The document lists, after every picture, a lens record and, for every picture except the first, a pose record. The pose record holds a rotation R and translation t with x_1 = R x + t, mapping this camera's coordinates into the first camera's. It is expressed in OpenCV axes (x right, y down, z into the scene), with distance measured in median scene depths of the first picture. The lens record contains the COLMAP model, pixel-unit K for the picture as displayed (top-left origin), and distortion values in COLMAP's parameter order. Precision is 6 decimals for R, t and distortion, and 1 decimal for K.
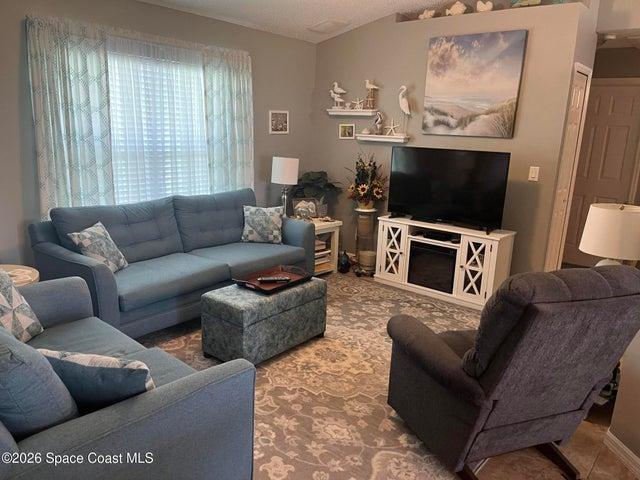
lens RADIAL K [[483.4, 0, 315.2], [0, 483.4, 243.2], [0, 0, 1]] dist [0.036915, -0.069847]
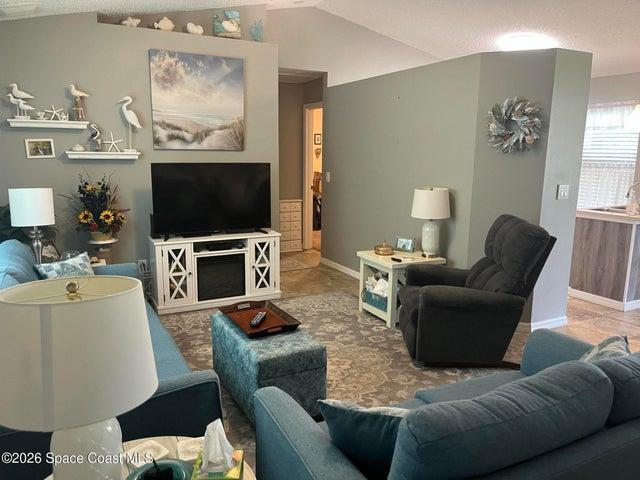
lens RADIAL K [[483.4, 0, 314.8], [0, 483.4, 237.1], [0, 0, 1]] dist [0.036915, -0.069847]
pose [[0.383054, -0.193874, 0.903151, -0.591329], [0.219329, 0.968855, 0.114954, -0.107275], [-0.897309, 0.154054, 0.413646, 0.384143]]
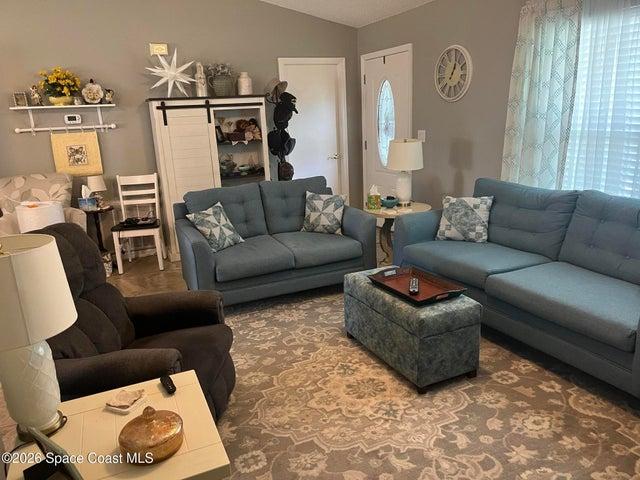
lens RADIAL K [[483.4, 0, 316.9], [0, 483.4, 240.3], [0, 0, 1]] dist [0.036915, -0.069847]
pose [[-0.420437, 0.215900, -0.881261, 0.520975], [-0.179585, 0.932260, 0.314072, -0.169647], [0.889372, 0.290308, -0.353184, 0.824991]]
